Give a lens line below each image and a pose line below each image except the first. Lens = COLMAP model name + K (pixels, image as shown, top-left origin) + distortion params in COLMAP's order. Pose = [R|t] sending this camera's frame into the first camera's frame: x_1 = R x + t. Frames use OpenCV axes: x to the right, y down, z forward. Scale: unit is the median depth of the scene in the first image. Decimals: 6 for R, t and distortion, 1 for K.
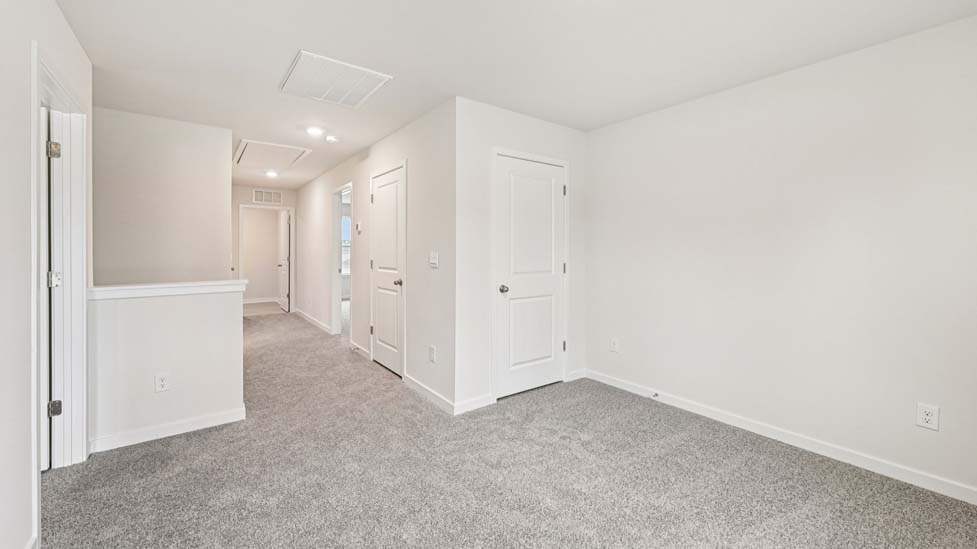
lens RADIAL K [[387.9, 0, 474.7], [0, 387.9, 253.7], [0, 0, 1]] dist [-0.001202, 0.000422]
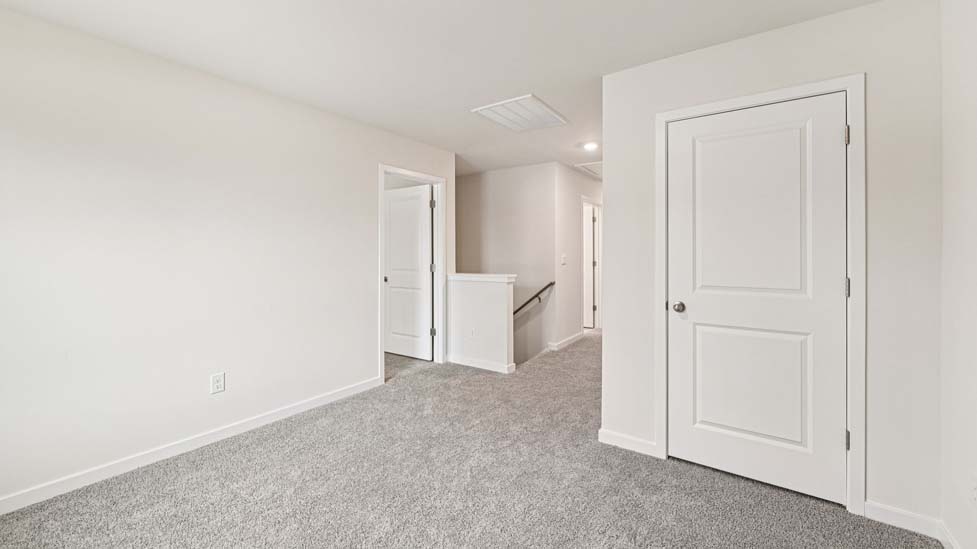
lens RADIAL K [[387.9, 0, 496.3], [0, 387.9, 252.4], [0, 0, 1]] dist [-0.001202, 0.000422]
pose [[0.326424, -0.001177, -0.945223, 0.637882], [-0.006806, 0.999970, -0.003595, -0.004622], [0.945199, 0.007606, 0.326407, 0.446795]]
